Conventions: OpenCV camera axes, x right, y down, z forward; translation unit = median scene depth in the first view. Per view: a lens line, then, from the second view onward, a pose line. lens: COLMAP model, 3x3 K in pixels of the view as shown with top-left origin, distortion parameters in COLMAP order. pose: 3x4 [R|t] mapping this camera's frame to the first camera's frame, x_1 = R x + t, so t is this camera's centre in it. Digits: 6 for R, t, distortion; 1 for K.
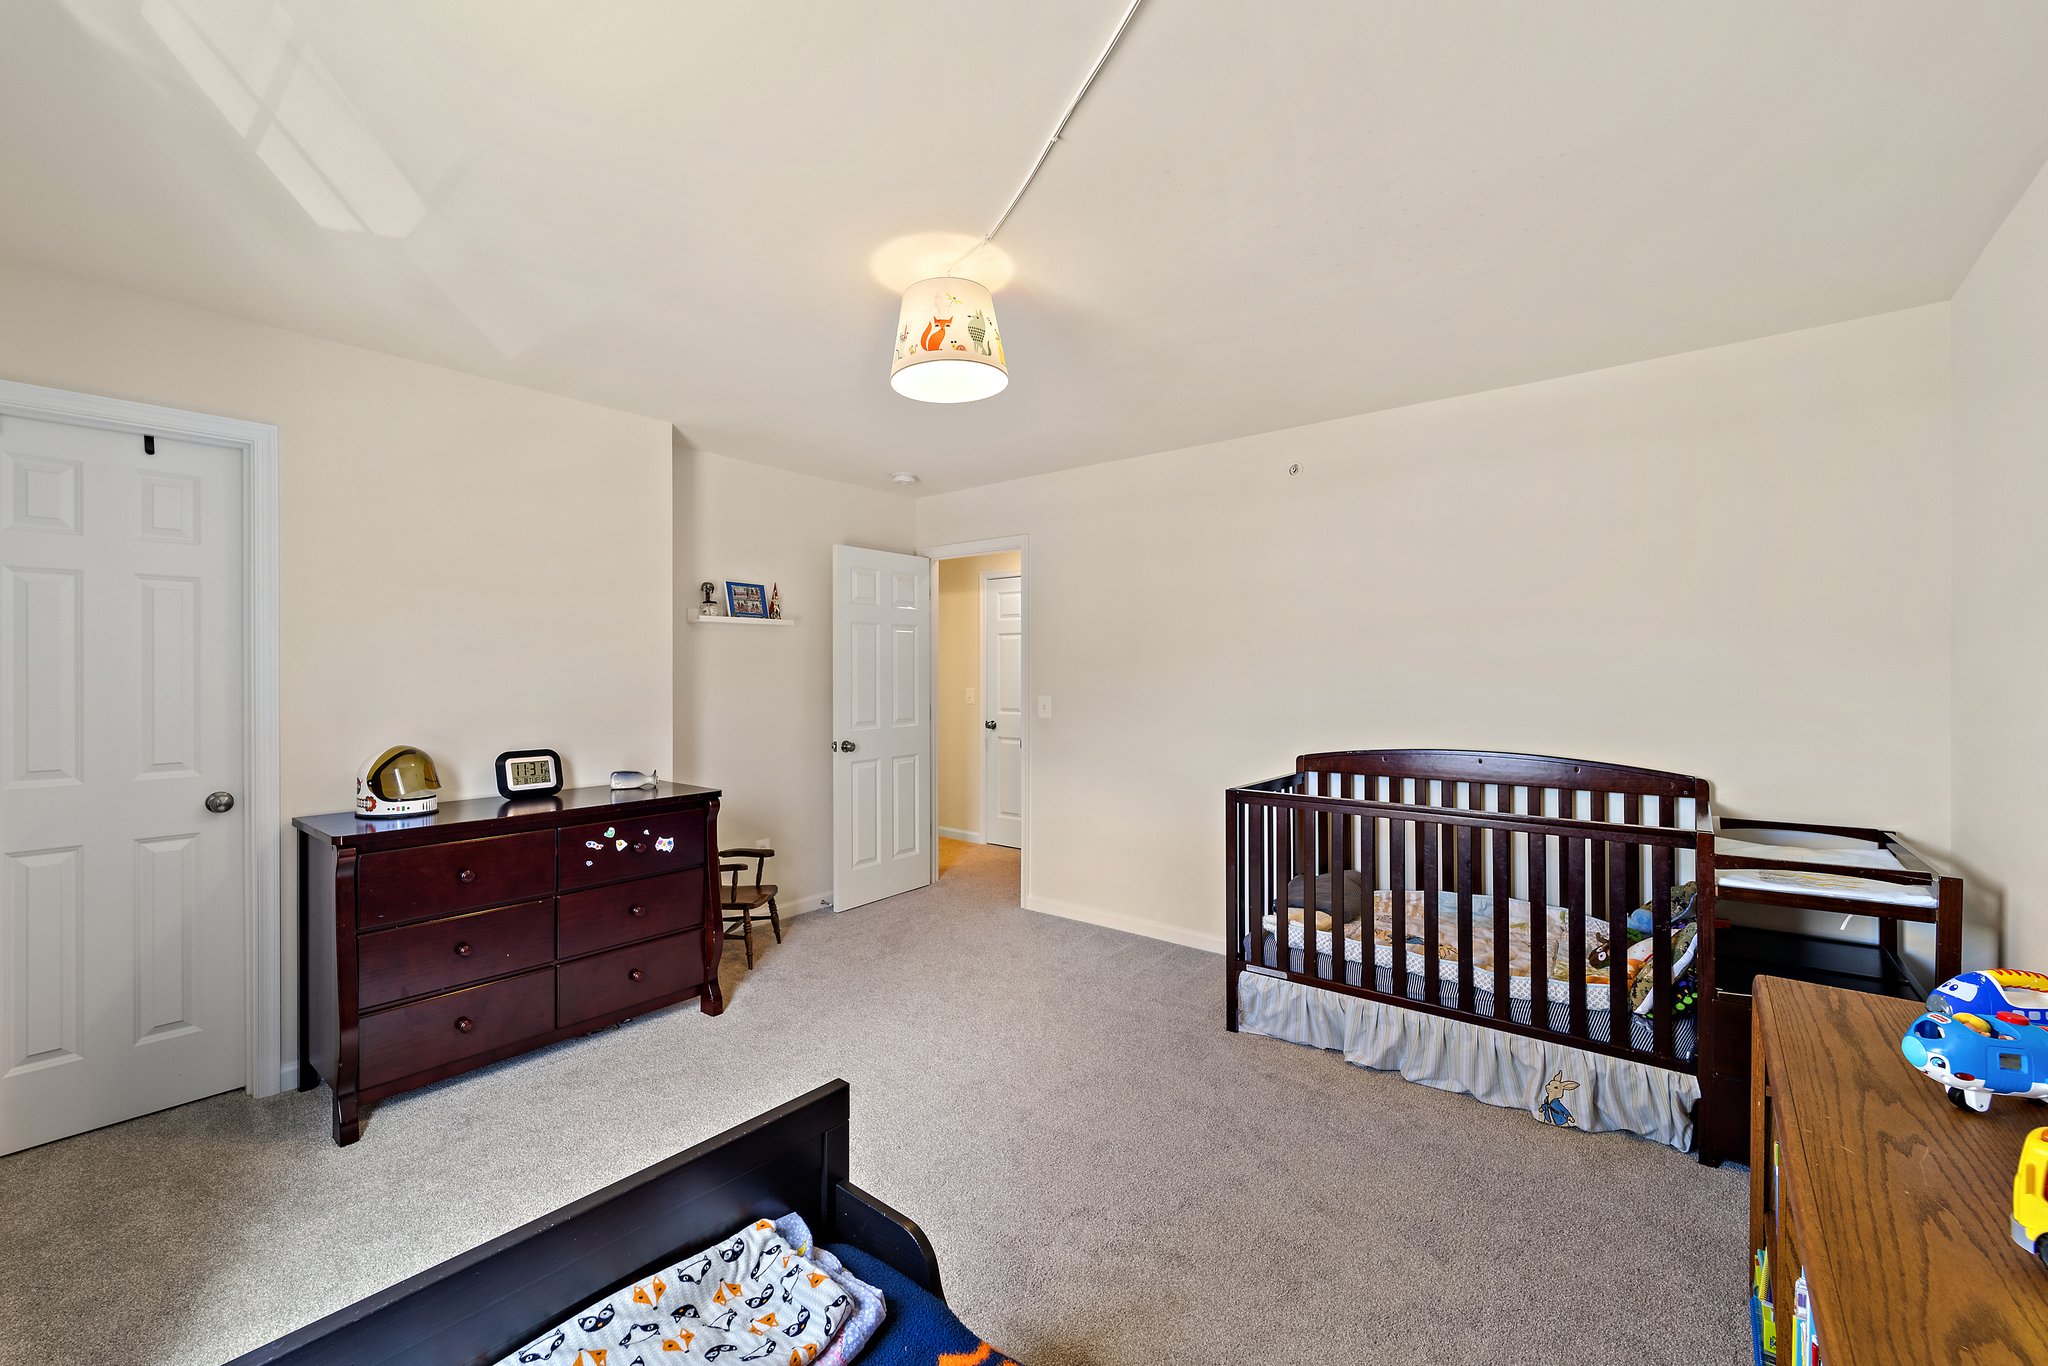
lens RADIAL K [[823.7, 0, 1027.3], [0, 823.7, 683.2], [0, 0, 1]] dist [-0.001241, -0.000133]
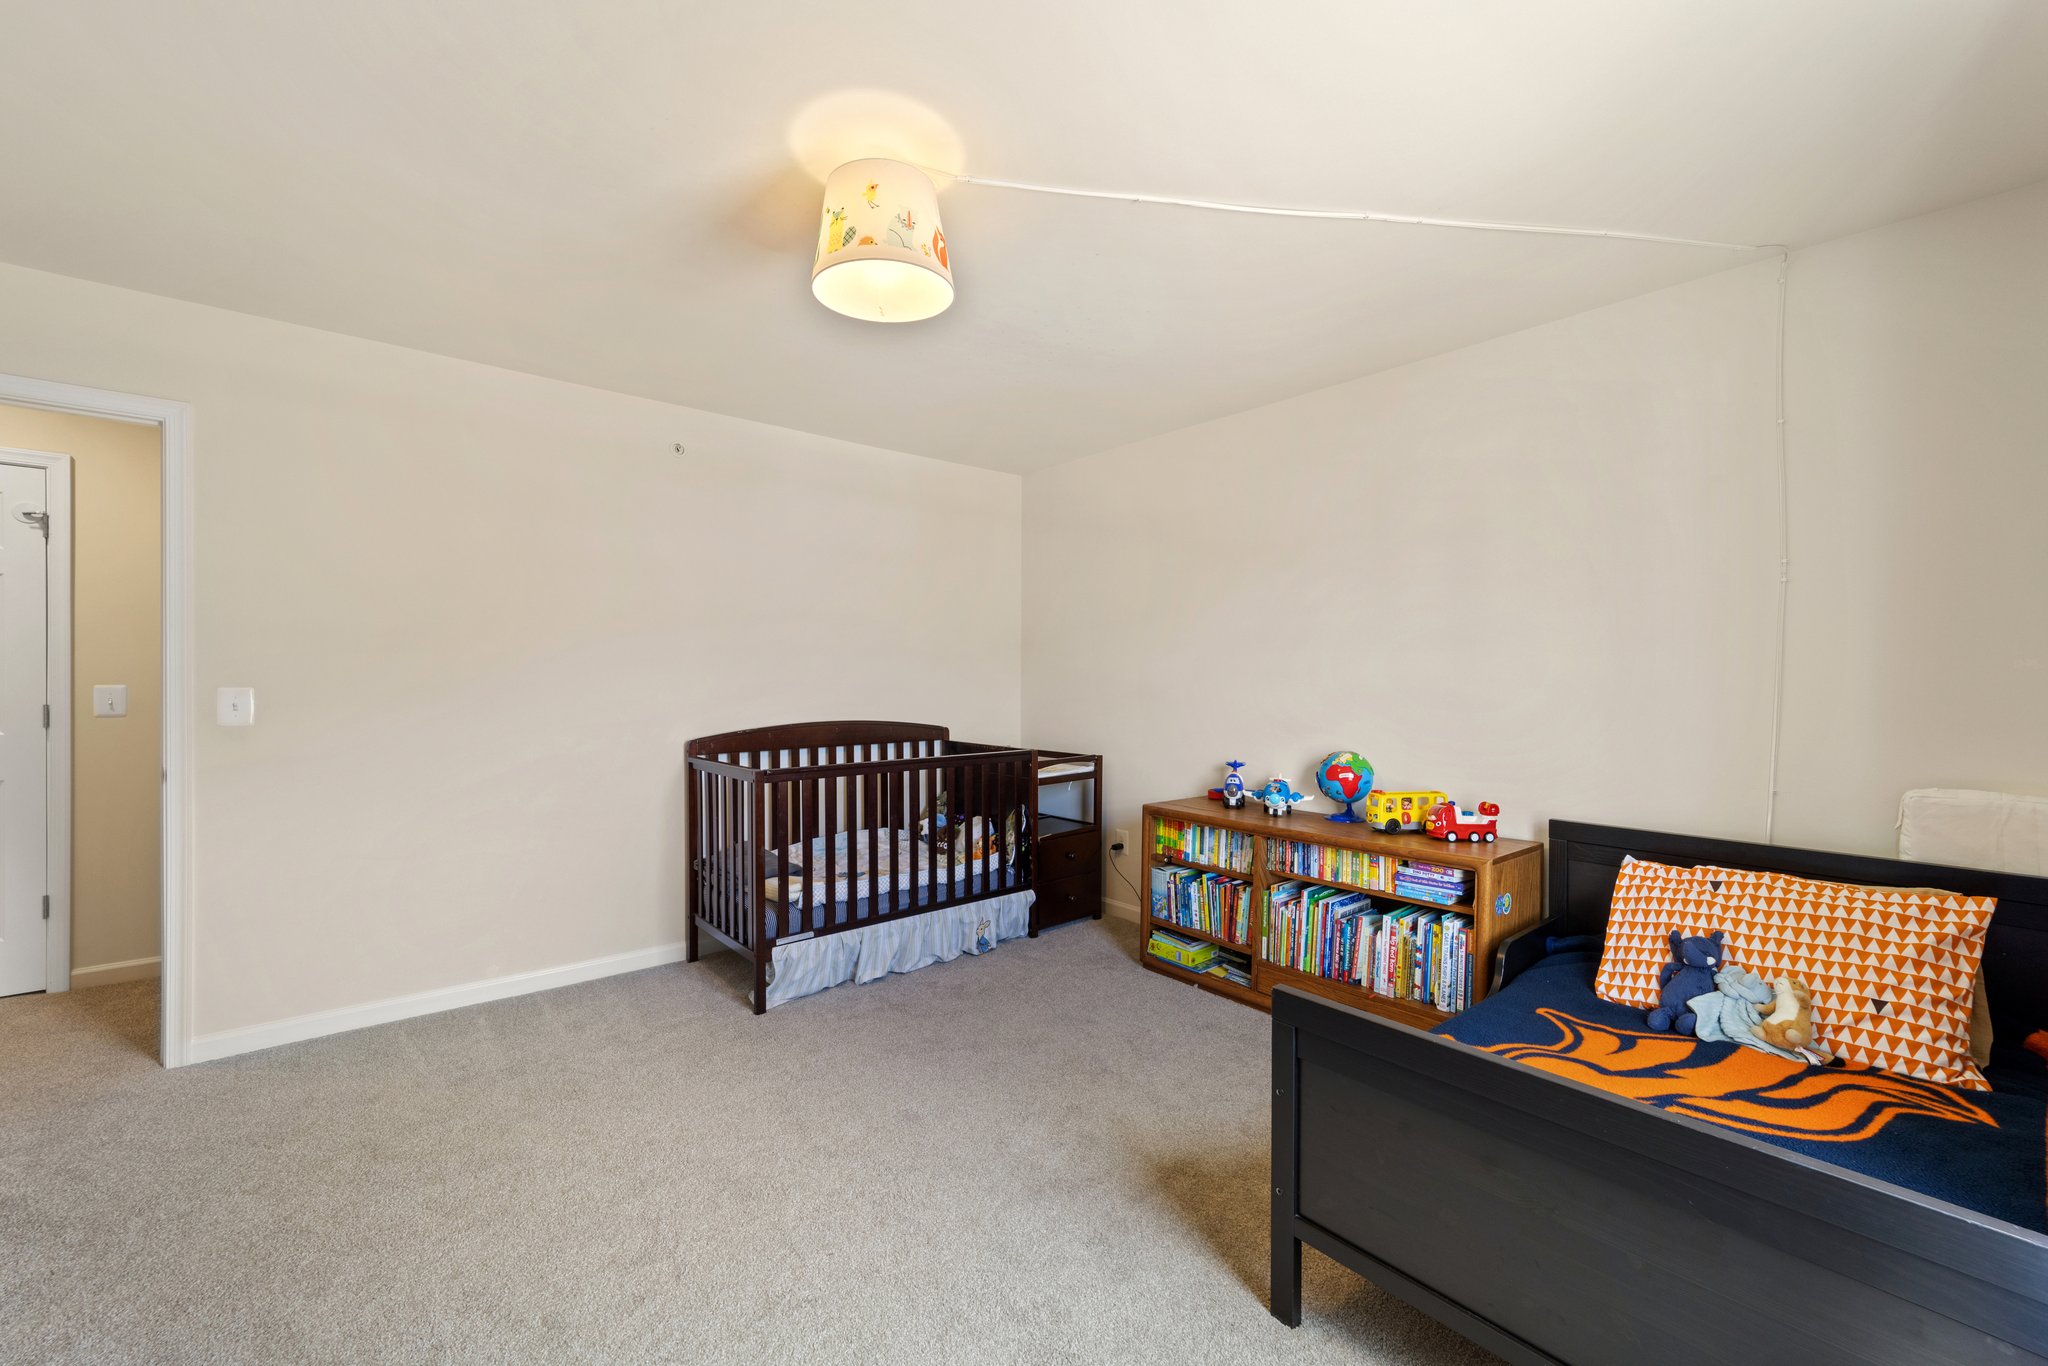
lens RADIAL K [[809.4, 0, 1016.5], [0, 809.4, 660.3], [0, 0, 1]] dist [0.014682, -0.000037]
pose [[0.209003, 0.003193, 0.977910, -0.705389], [-0.005043, 0.999985, -0.002187, -0.009553], [-0.977902, -0.004474, 0.209016, 0.520773]]
